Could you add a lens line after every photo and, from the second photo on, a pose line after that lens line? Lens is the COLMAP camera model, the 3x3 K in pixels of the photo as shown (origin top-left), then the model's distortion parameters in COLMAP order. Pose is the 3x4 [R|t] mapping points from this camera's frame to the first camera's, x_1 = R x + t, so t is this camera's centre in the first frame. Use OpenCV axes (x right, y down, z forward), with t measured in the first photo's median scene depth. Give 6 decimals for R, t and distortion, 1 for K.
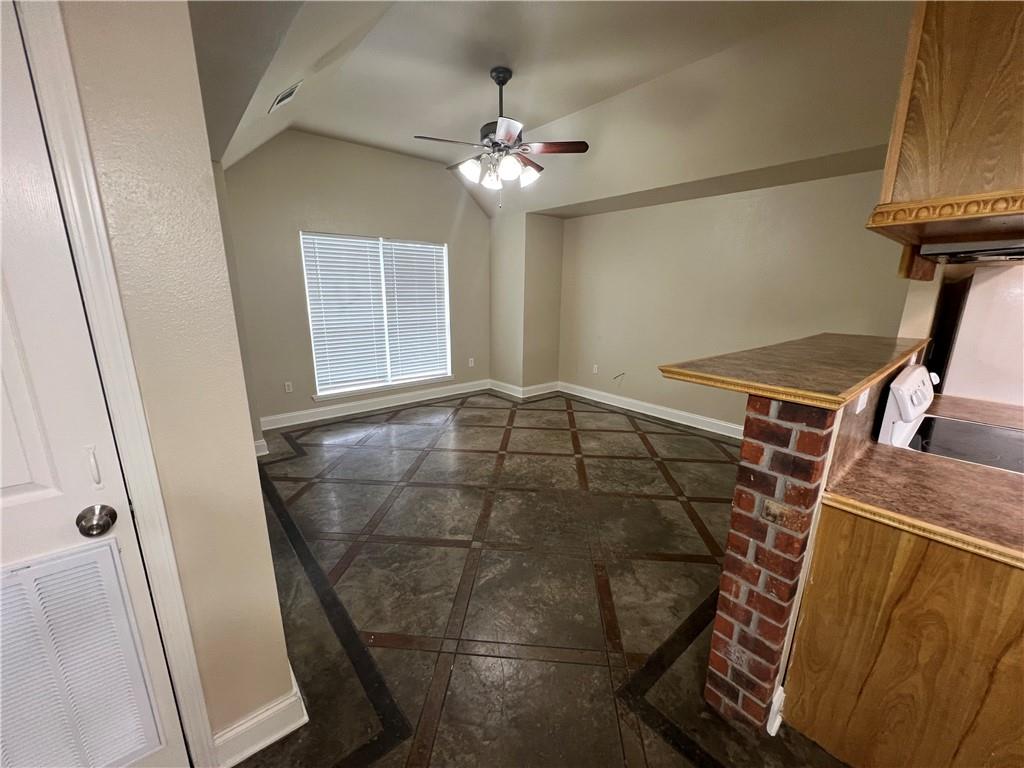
lens RADIAL K [[409.3, 0, 513.6], [0, 409.3, 387.1], [0, 0, 1]] dist [0.001402, 0.000587]
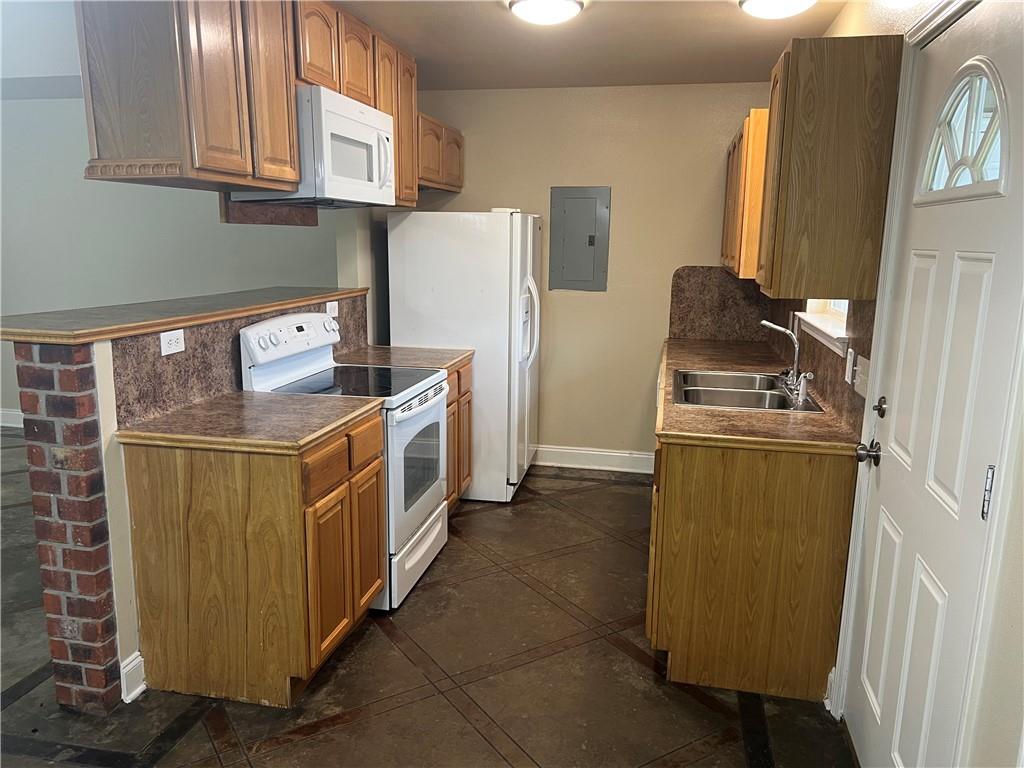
lens RADIAL K [[756.0, 0, 514.3], [0, 756.0, 384.5], [0, 0, 1]] dist [0.005269, -0.003492]
pose [[0.787162, -0.119706, 0.605018, 0.379453], [0.142442, 0.989747, 0.010502, 0.243484], [-0.600072, 0.077914, 0.796143, -1.024409]]
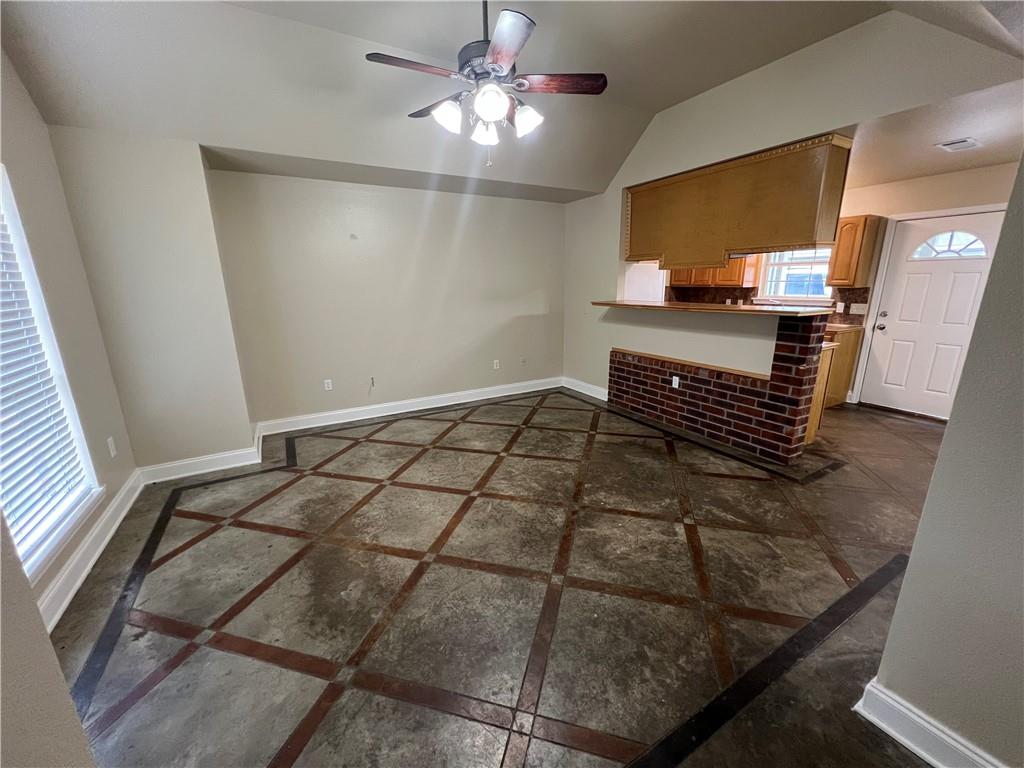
lens RADIAL K [[409.3, 0, 511.2], [0, 409.3, 386.7], [0, 0, 1]] dist [0.001402, 0.000587]
pose [[0.180354, -0.259476, 0.948760, -0.842920], [0.247703, 0.945471, 0.211489, -0.212307], [-0.951901, 0.196867, 0.234793, 0.881188]]
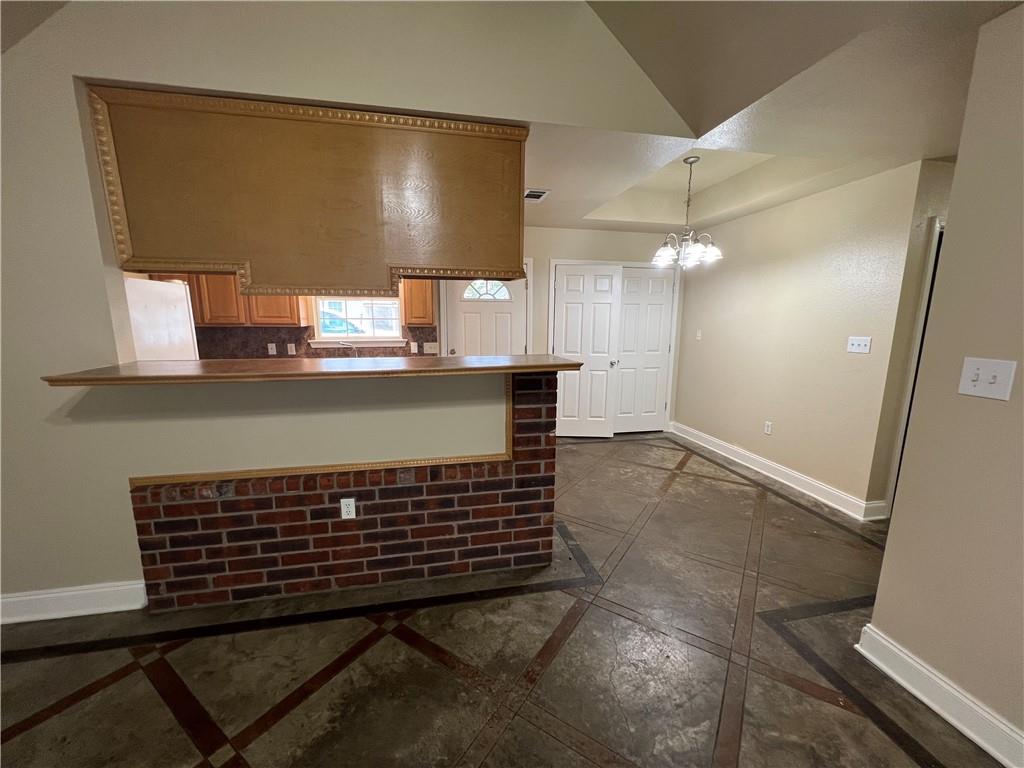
lens RADIAL K [[409.3, 0, 511.6], [0, 409.3, 384.5], [0, 0, 1]] dist [0.001402, 0.000587]
pose [[-0.878030, -0.095782, 0.468924, -0.054406], [0.099607, 0.921747, 0.374782, -0.239085], [-0.468126, 0.375778, -0.799781, 1.024676]]
